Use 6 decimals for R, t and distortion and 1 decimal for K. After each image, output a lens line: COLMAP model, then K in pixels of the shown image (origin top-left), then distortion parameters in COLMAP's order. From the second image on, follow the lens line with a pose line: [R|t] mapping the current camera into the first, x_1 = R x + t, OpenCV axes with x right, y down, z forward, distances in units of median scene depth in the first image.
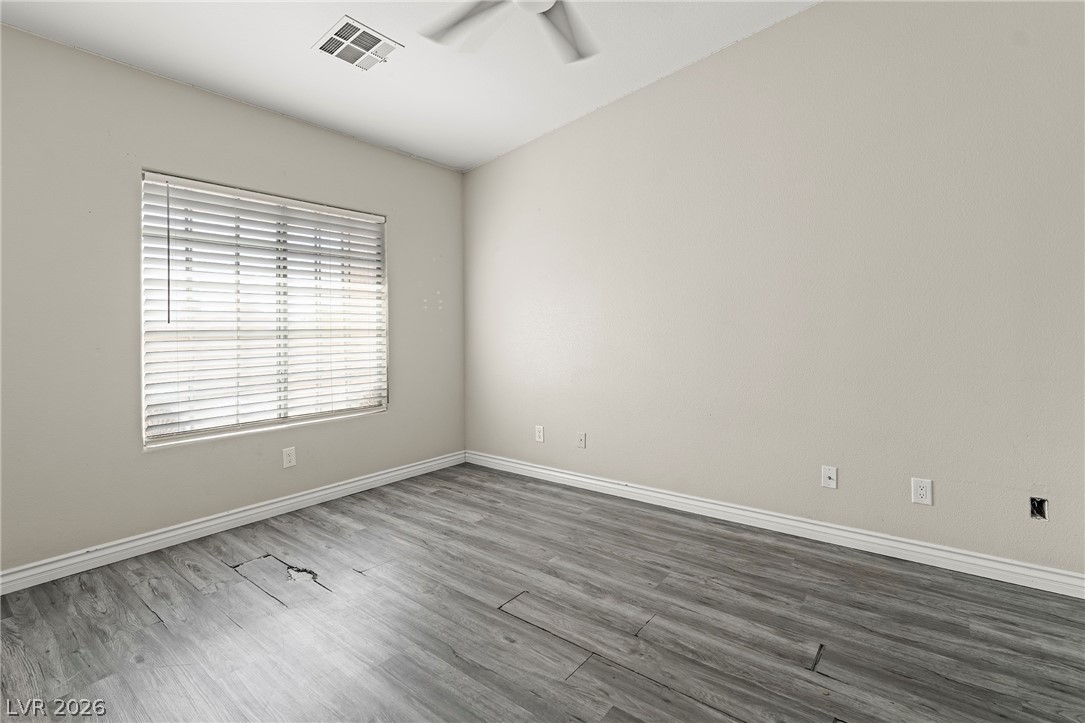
lens RADIAL K [[502.8, 0, 540.4], [0, 502.8, 328.2], [0, 0, 1]] dist [-0.000331, 0.000295]
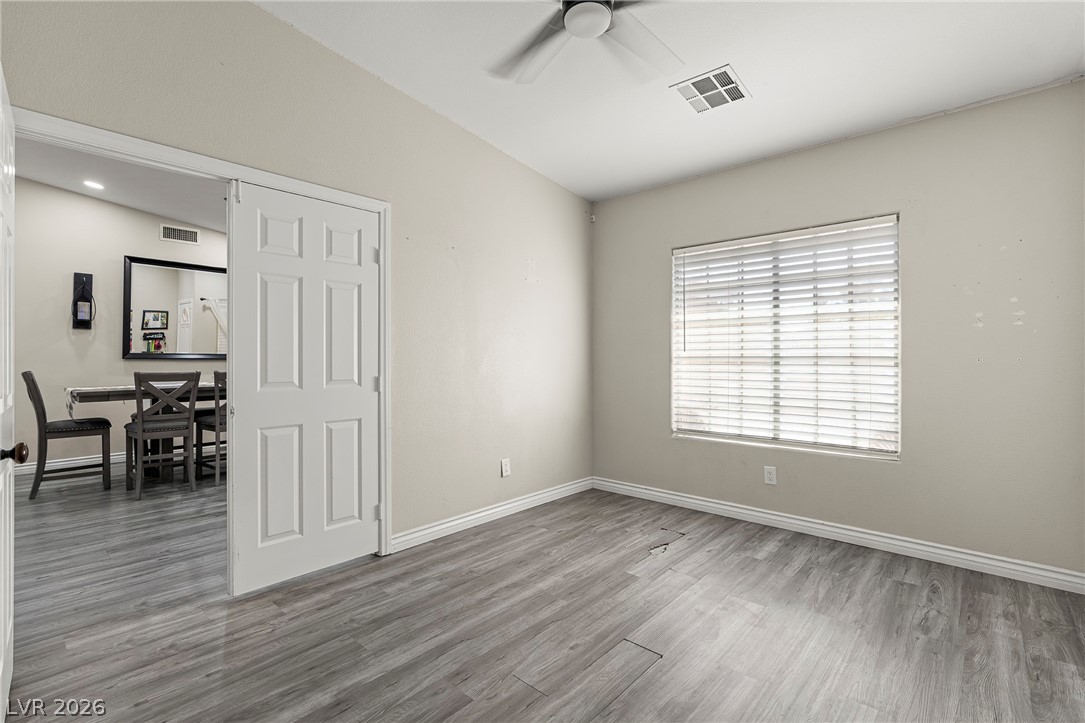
lens RADIAL K [[509.1, 0, 562.8], [0, 509.1, 352.1], [0, 0, 1]] dist [-0.003914, 0.000766]
pose [[-0.050807, -0.001652, -0.998707, 0.615206], [-0.000909, 0.999998, -0.001608, -0.004482], [0.998708, 0.000826, -0.050809, 0.617875]]
